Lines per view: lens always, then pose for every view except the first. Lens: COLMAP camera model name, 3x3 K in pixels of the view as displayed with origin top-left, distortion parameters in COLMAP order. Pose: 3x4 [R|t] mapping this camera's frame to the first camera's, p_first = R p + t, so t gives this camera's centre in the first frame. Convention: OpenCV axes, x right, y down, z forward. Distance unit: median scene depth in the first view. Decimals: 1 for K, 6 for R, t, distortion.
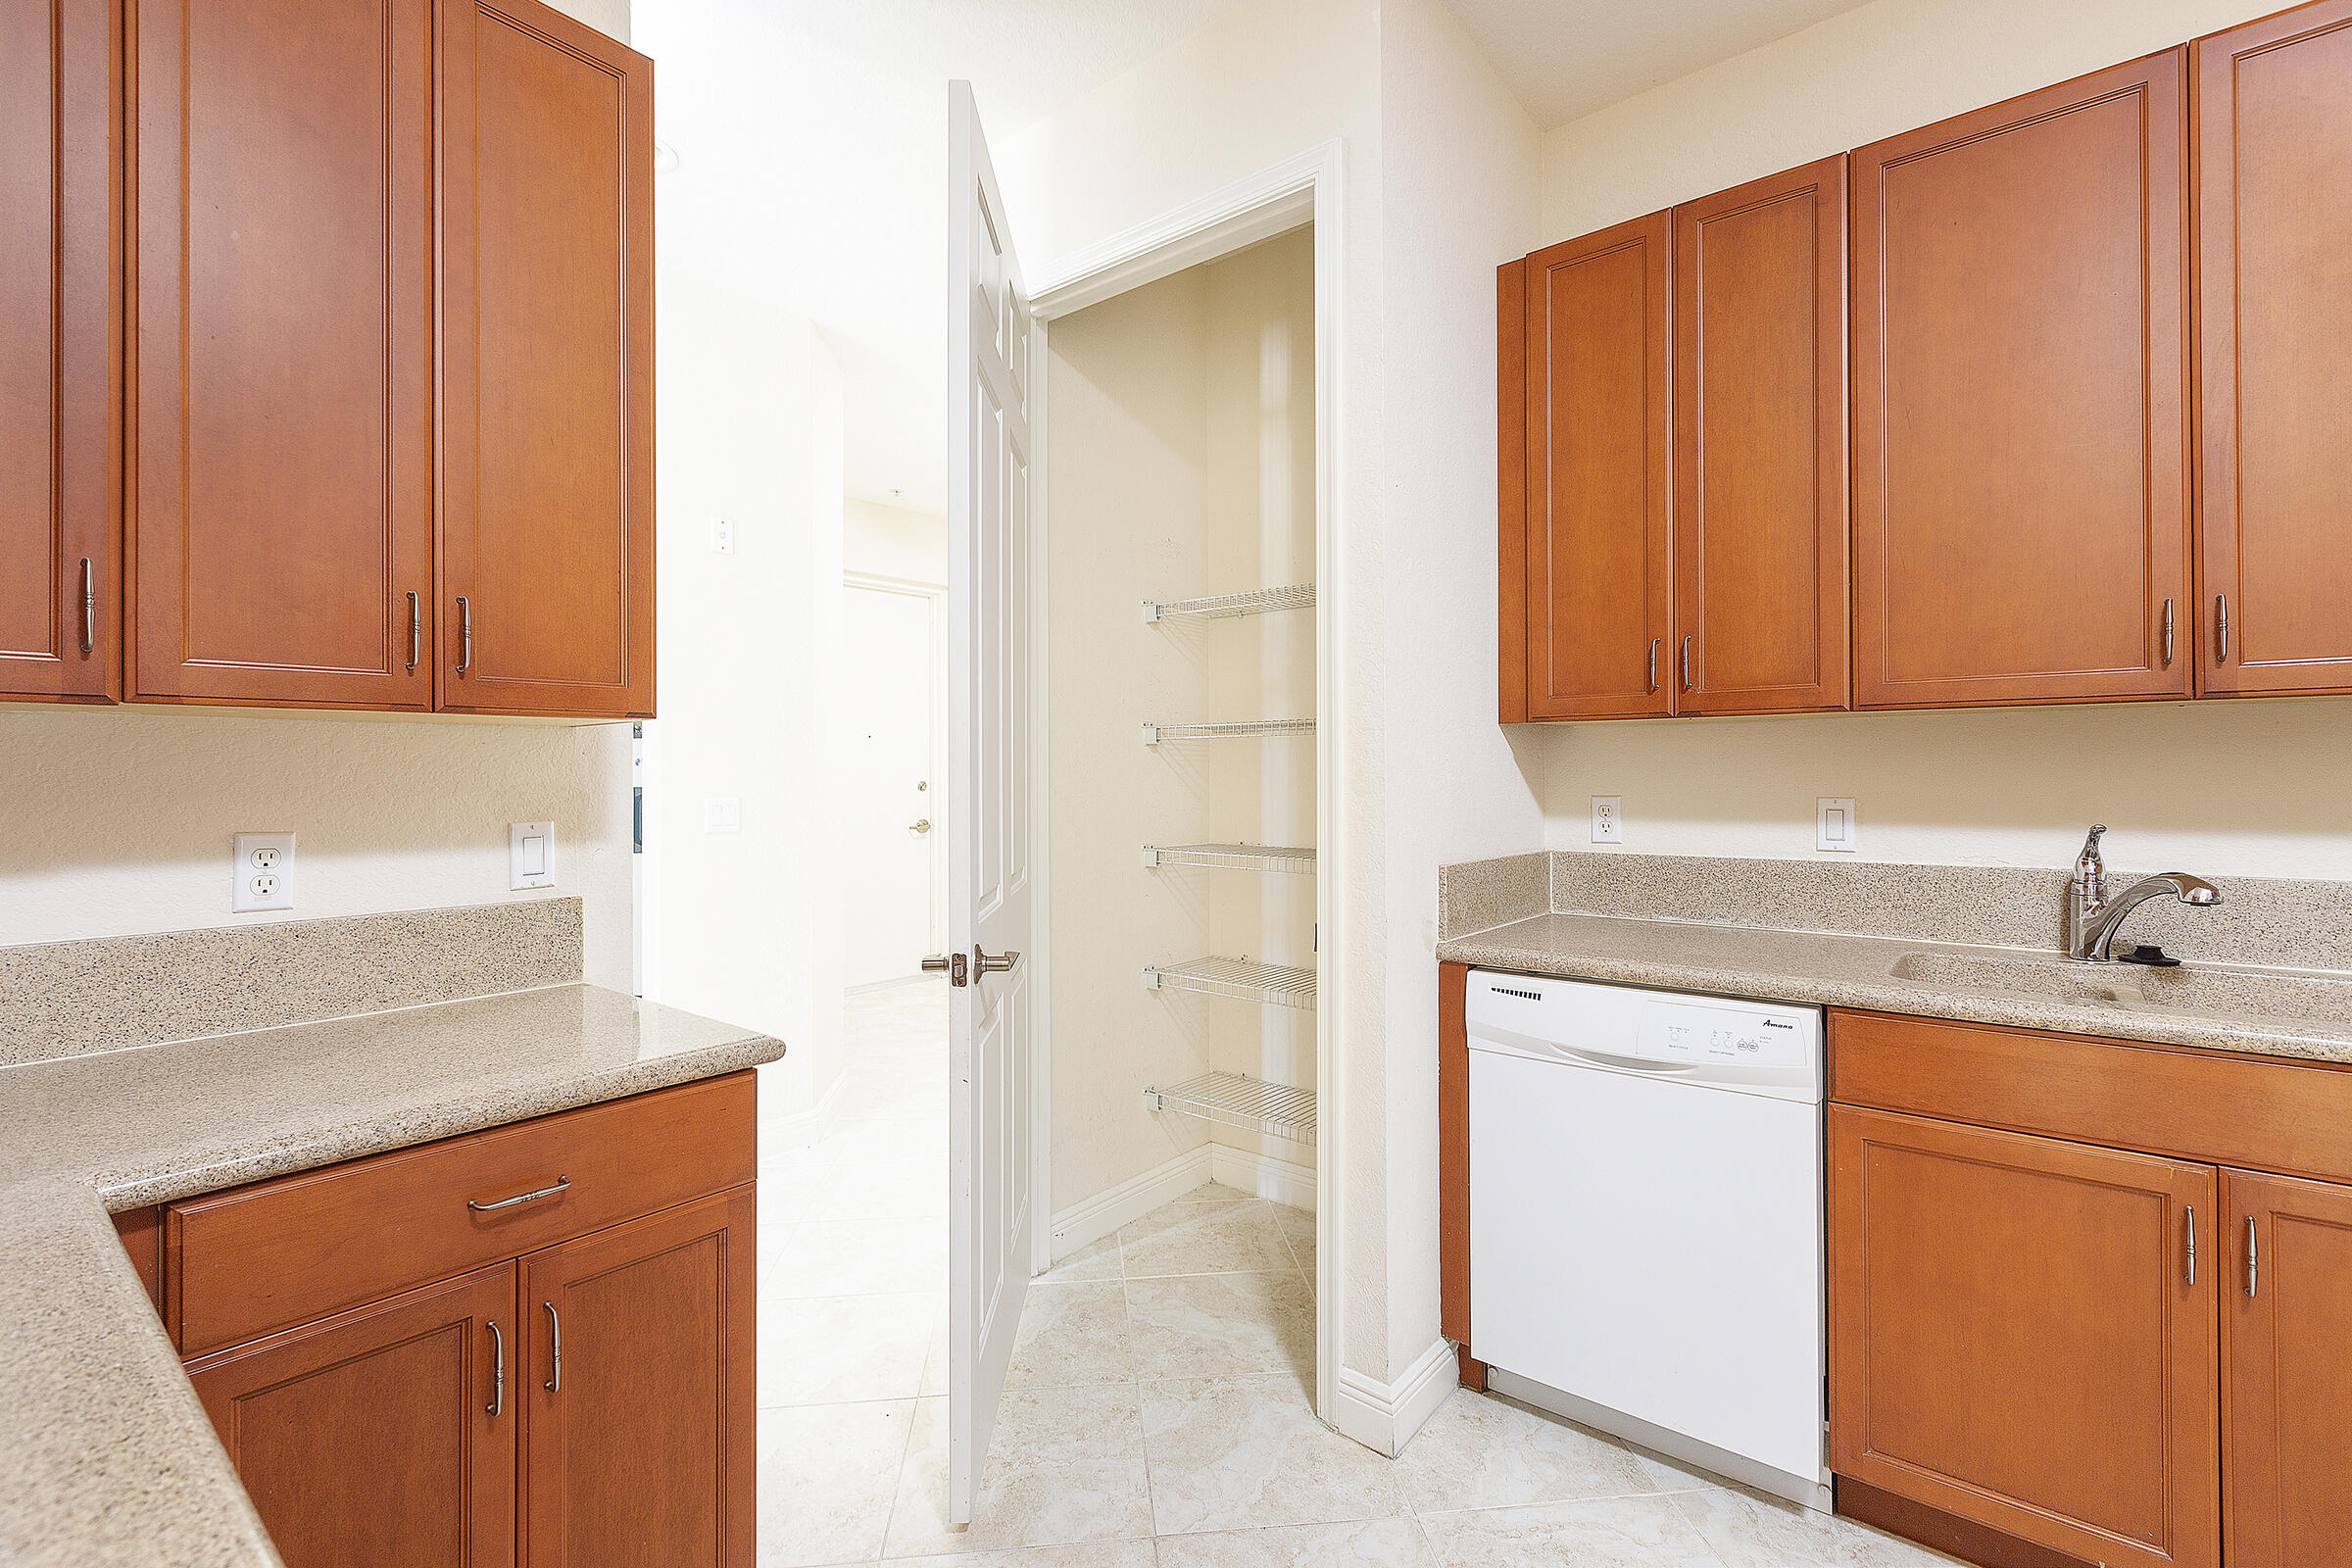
lens RADIAL K [[1043.8, 0, 1172.3], [0, 1043.8, 763.4], [0, 0, 1]] dist [0.001329, 0.000270]
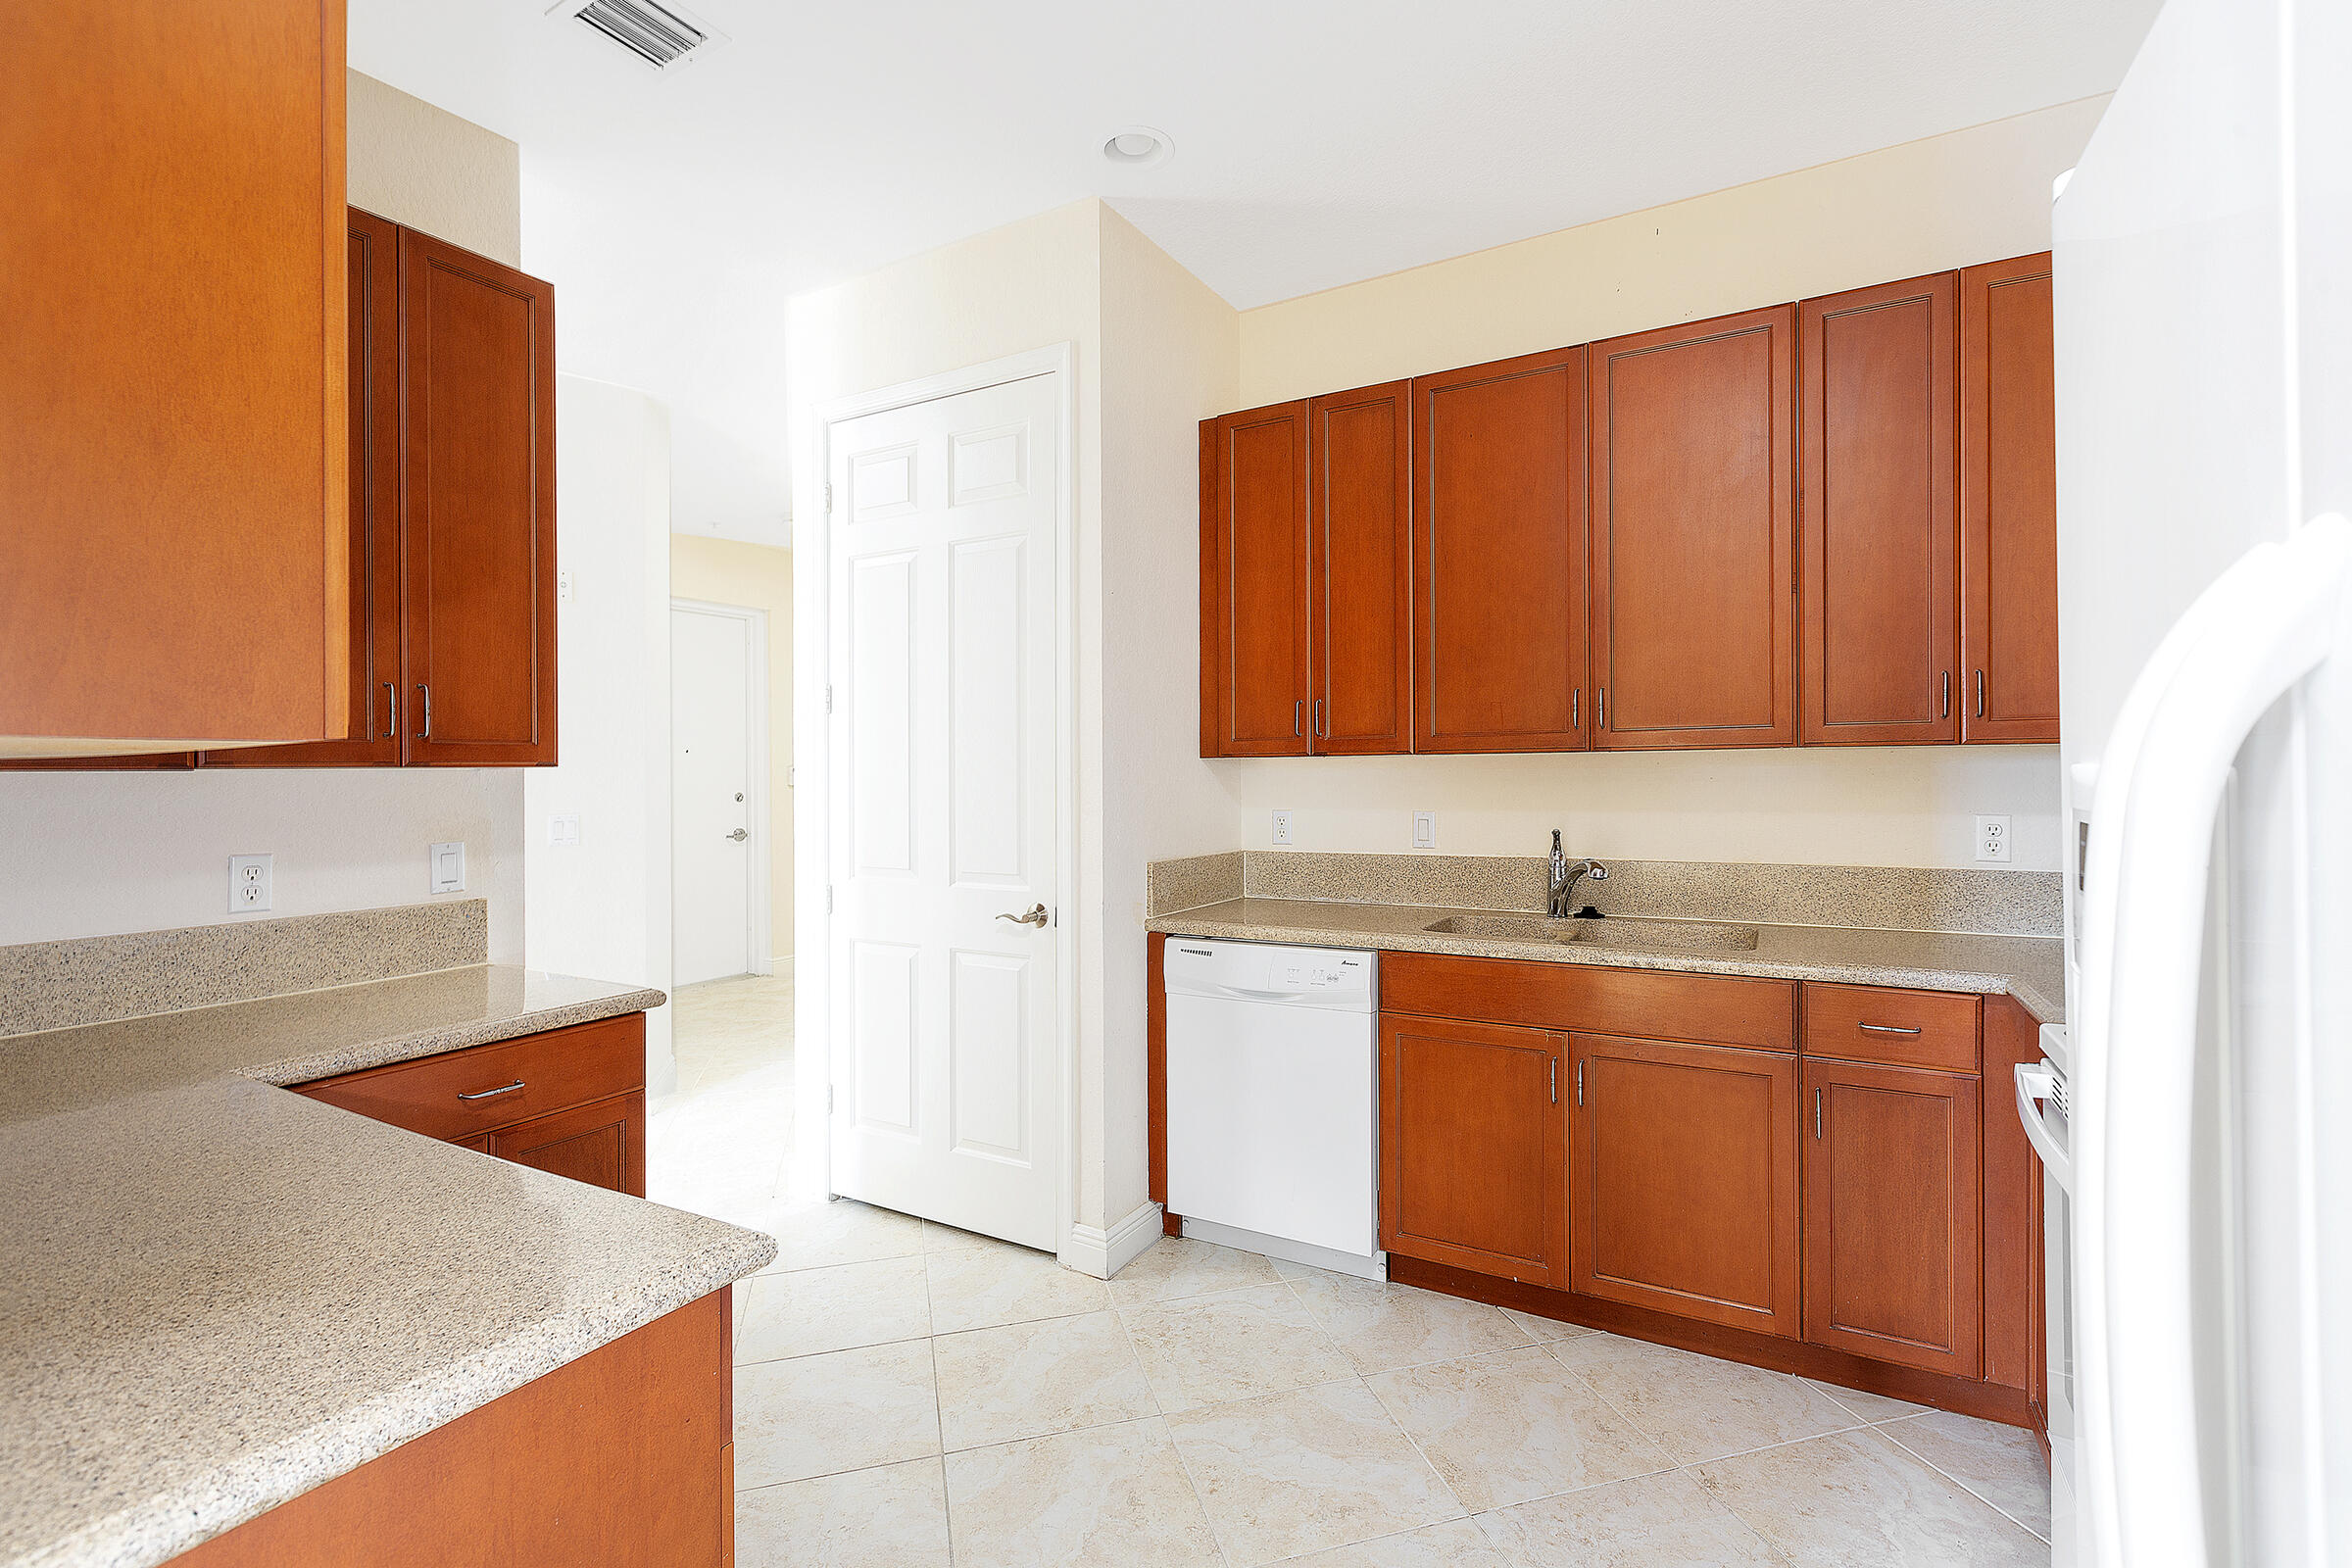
lens RADIAL K [[1043.8, 0, 1172.3], [0, 1043.8, 763.4], [0, 0, 1]] dist [0.001329, 0.000270]
pose [[0.985916, -0.001761, 0.167234, 0.066511], [0.001902, 0.999998, -0.000680, -0.040888], [-0.167232, 0.000988, 0.985917, -0.451571]]
